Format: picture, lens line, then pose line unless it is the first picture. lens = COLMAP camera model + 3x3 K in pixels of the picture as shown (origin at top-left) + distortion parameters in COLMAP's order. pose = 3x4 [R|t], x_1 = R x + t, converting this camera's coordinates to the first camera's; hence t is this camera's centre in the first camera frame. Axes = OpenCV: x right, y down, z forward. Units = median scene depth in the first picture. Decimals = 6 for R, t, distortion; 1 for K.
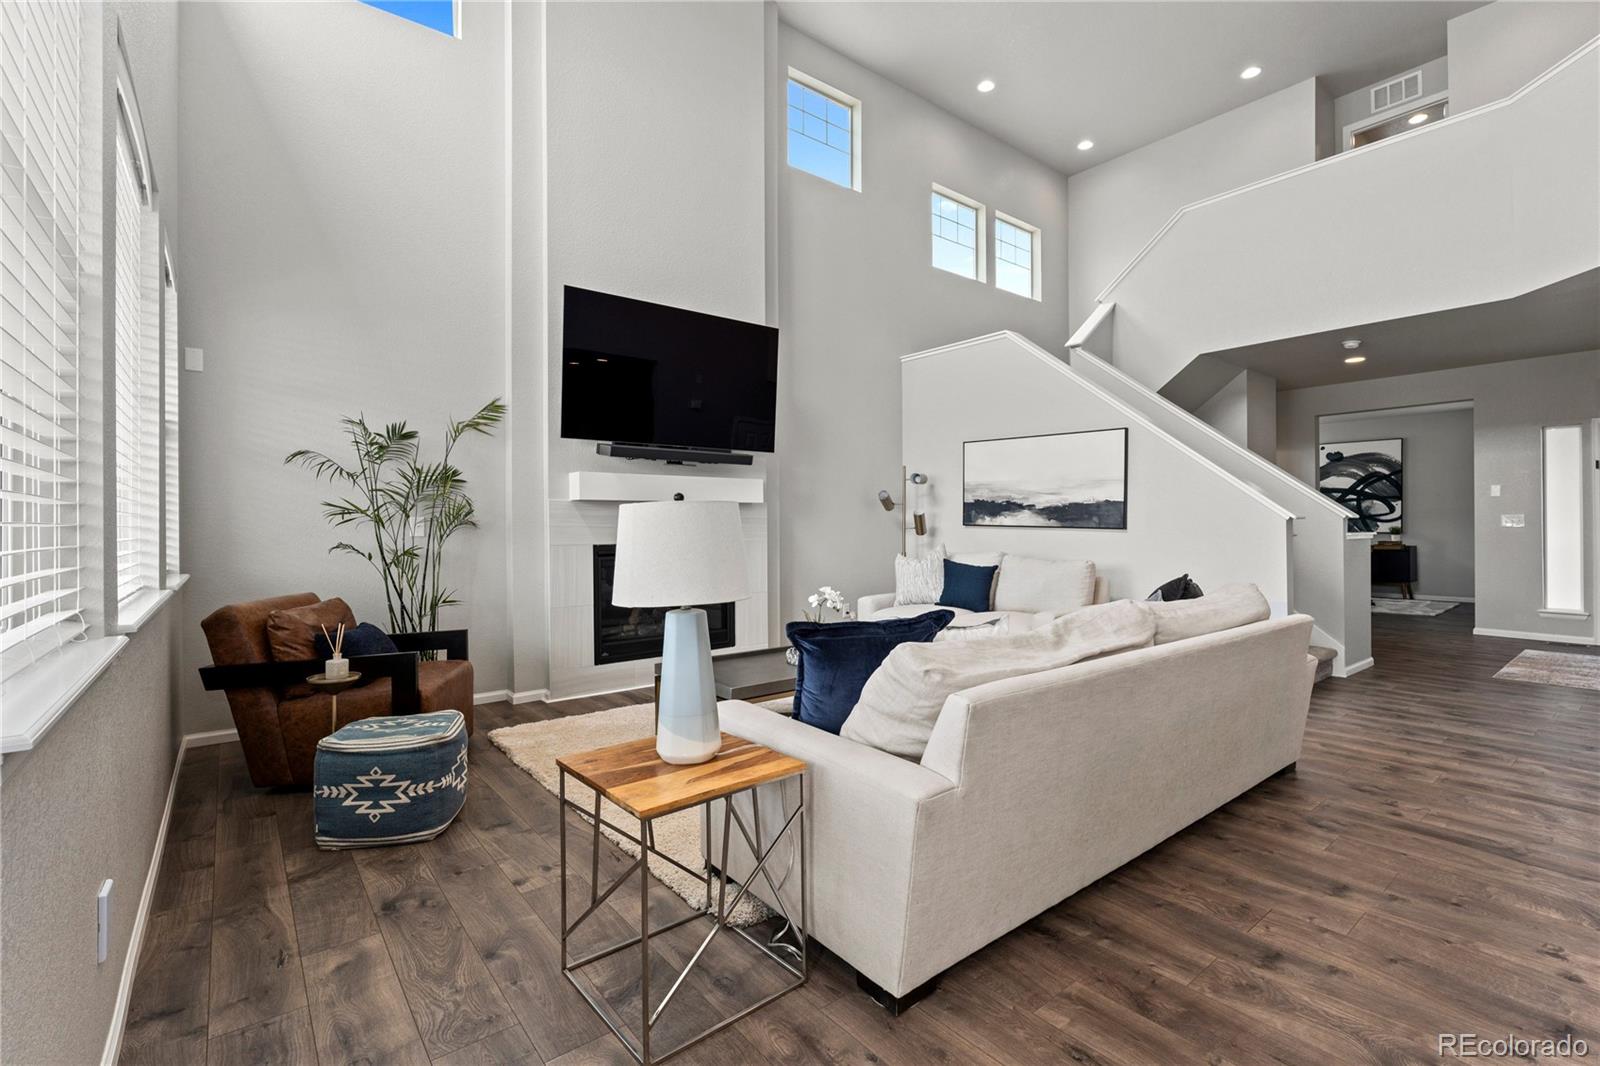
lens RADIAL K [[712.8, 0, 798.1], [0, 712.8, 526.6], [0, 0, 1]] dist [-0.005400, -0.001246]
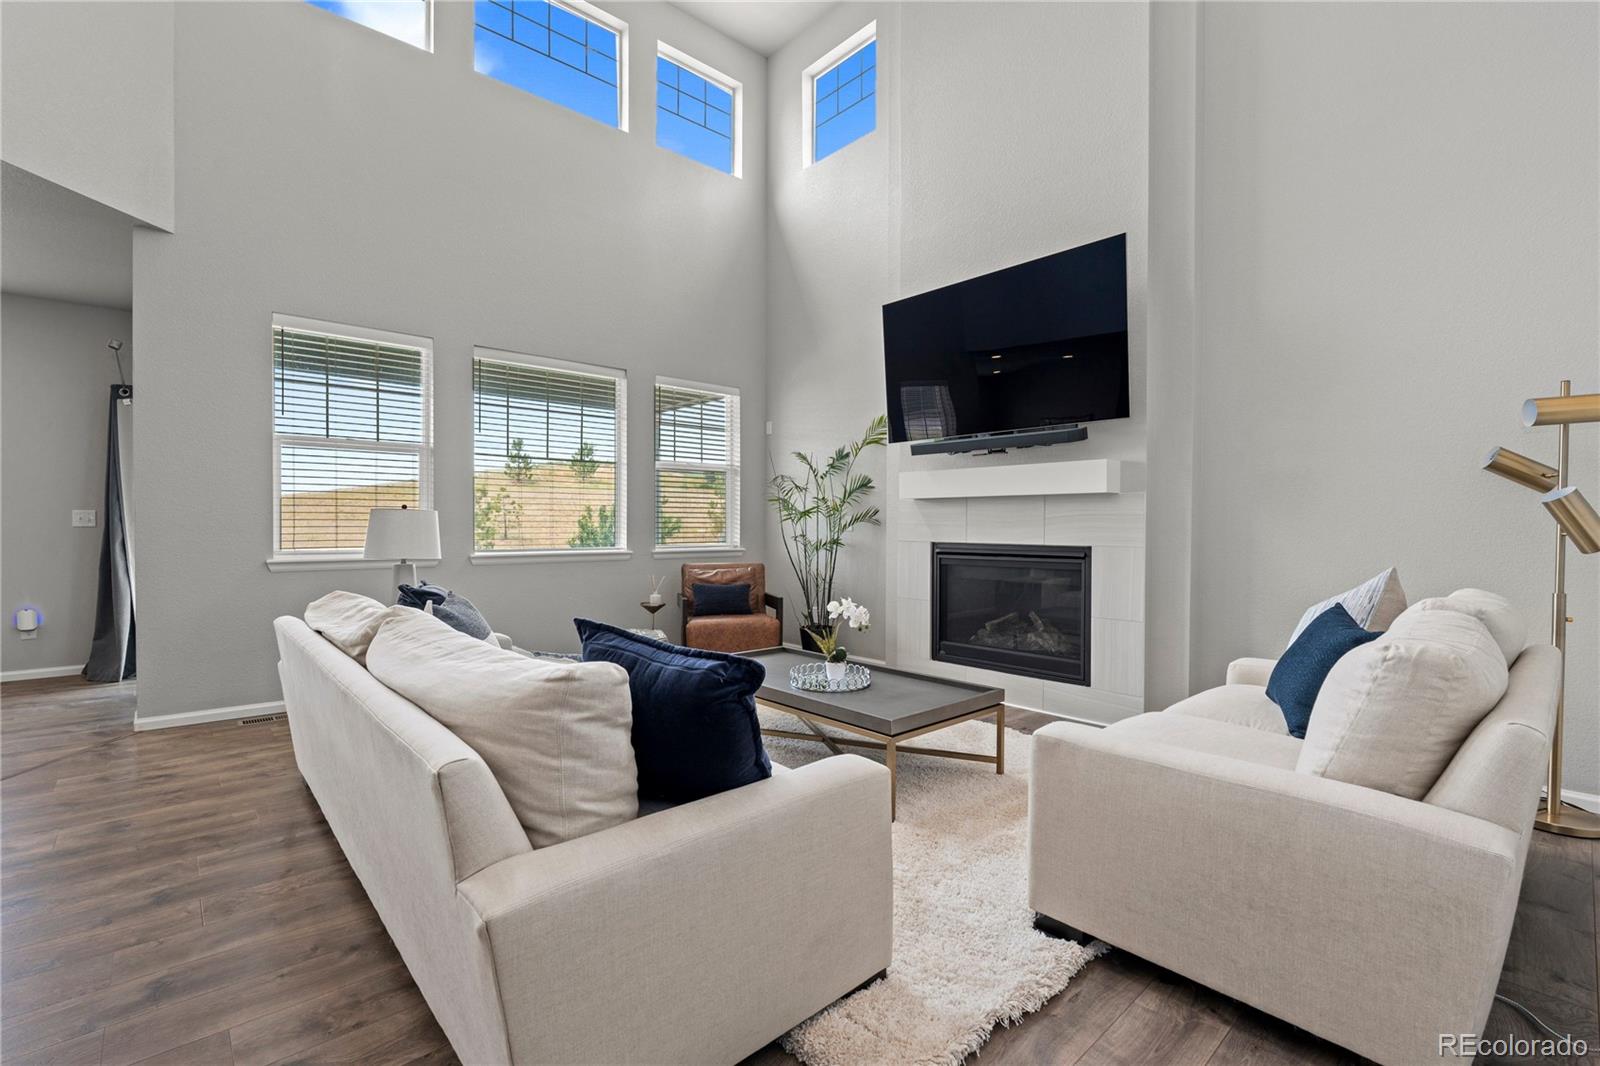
lens RADIAL K [[712.8, 0, 808.2], [0, 712.8, 537.1], [0, 0, 1]] dist [-0.005400, -0.001246]
pose [[0.070351, 0.022996, -0.997257, 0.695205], [-0.007894, 0.999716, 0.022496, -0.003251], [0.997491, 0.006290, 0.070513, 0.728907]]
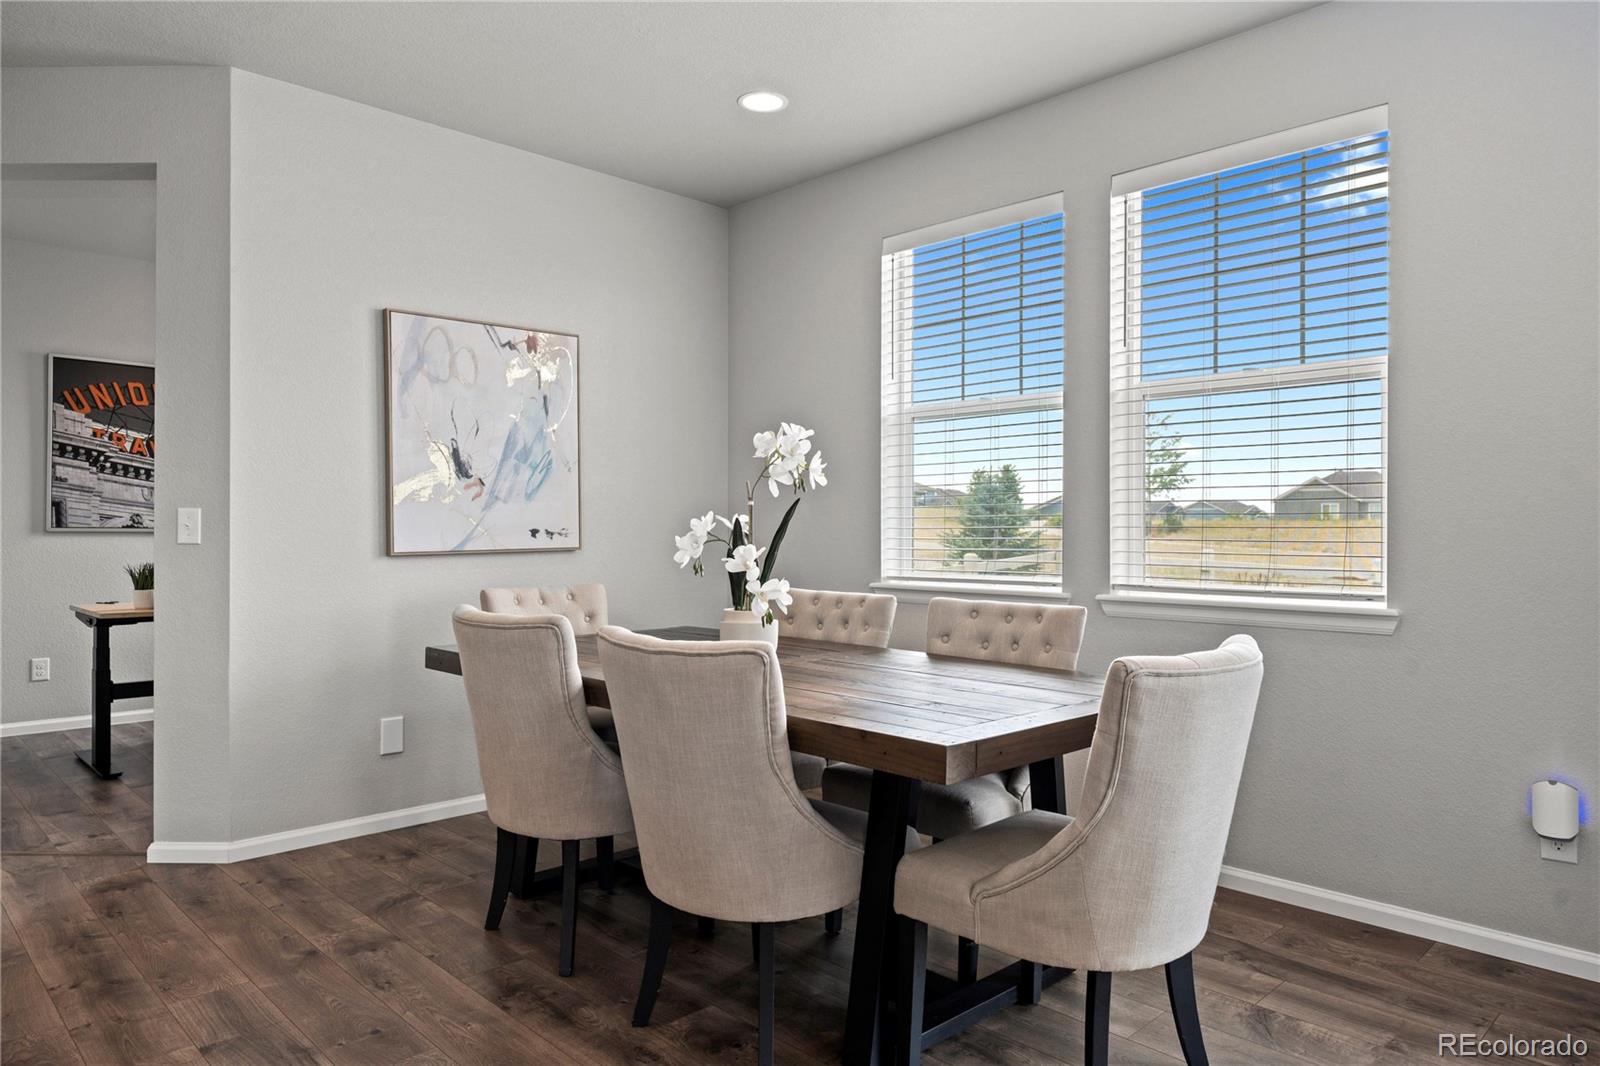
lens RADIAL K [[1036.0, 0, 802.4], [0, 1036.0, 529.2], [0, 0, 1]] dist [-0.006525, -0.001842]
pose [[-0.992969, 0.002686, -0.118343, 0.082863], [0.002487, 0.999995, 0.001830, -0.000935], [0.118347, 0.001523, -0.992971, 0.189728]]
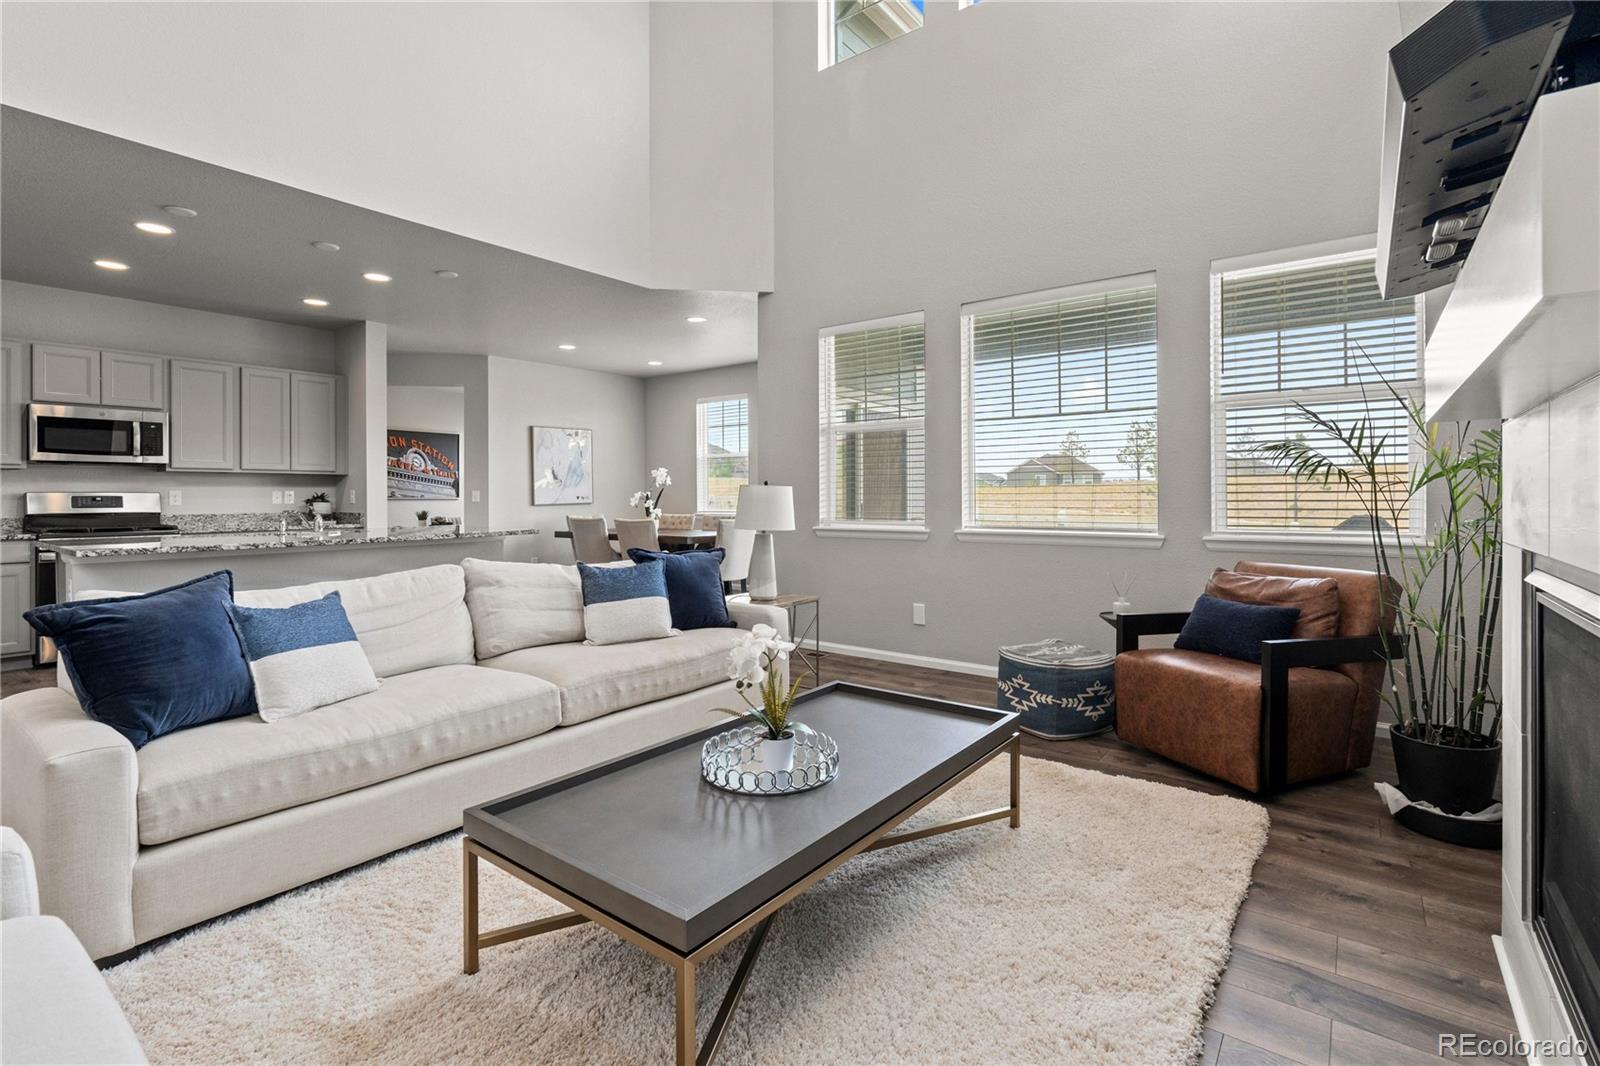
lens RADIAL K [[712.8, 0, 801.2], [0, 712.8, 496.9], [0, 0, 1]] dist [-0.005400, -0.001246]
pose [[-0.964497, 0.011341, -0.263852, 0.134513], [0.010048, 0.999930, 0.006248, -0.004180], [0.263904, 0.003375, -0.964543, 1.151826]]
